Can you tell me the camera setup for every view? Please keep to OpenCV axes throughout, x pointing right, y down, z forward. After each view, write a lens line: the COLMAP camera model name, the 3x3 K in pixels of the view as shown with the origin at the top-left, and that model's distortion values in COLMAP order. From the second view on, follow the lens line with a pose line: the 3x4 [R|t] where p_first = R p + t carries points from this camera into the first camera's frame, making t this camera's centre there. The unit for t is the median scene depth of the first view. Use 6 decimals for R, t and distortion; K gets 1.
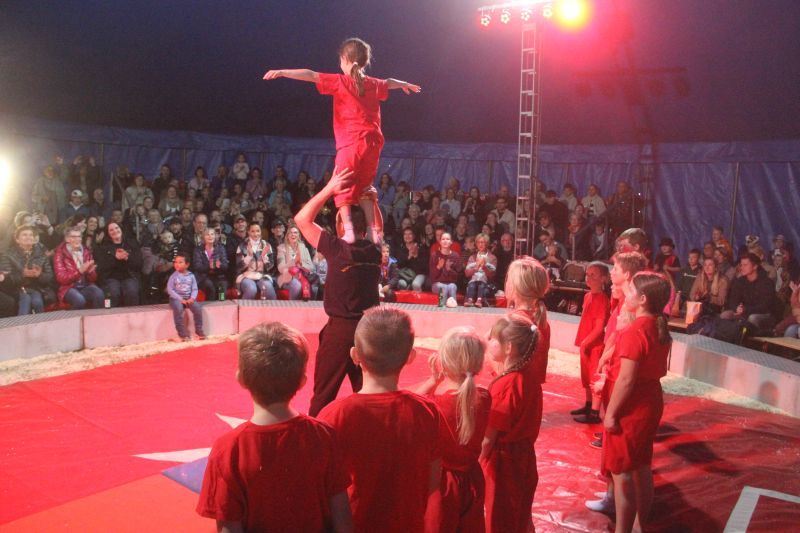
lens RADIAL K [[669.4, 0, 399.2], [0, 669.4, 272.5], [0, 0, 1]] dist [-0.170439, 0.130682]
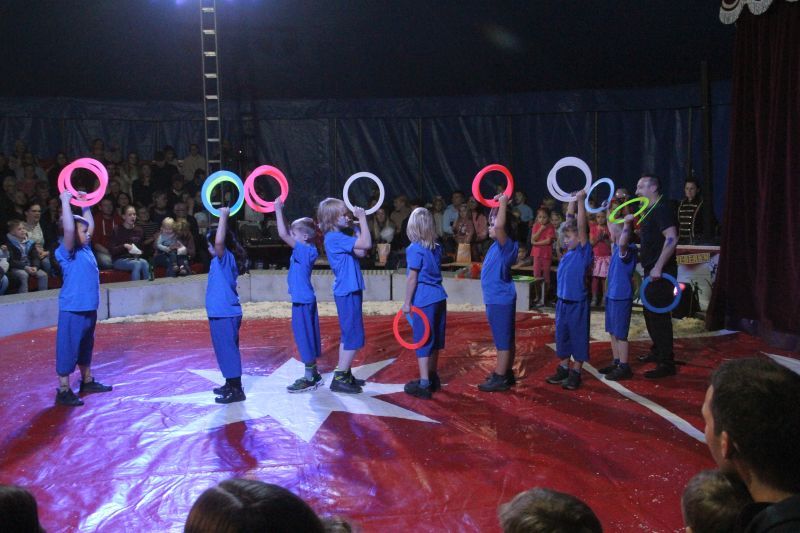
lens RADIAL K [[813.3, 0, 399.2], [0, 813.3, 264.2], [0, 0, 1]] dist [-0.027155, 0.027409]
pose [[0.716079, -0.124100, 0.686899, -0.364395], [0.108515, 0.991896, 0.066078, -0.007496], [-0.689533, 0.027222, 0.723743, -0.052590]]
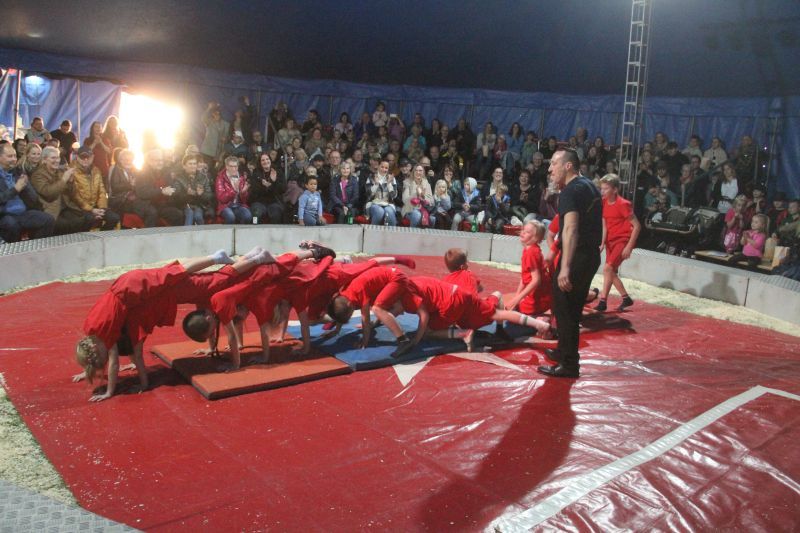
lens RADIAL K [[669.4, 0, 399.2], [0, 669.4, 272.5], [0, 0, 1]] dist [-0.170439, 0.130682]
pose [[0.973595, 0.060239, -0.220190, 0.056672], [-0.046153, 0.996578, 0.068572, 0.031148], [0.223567, -0.056599, 0.973044, -0.092043]]
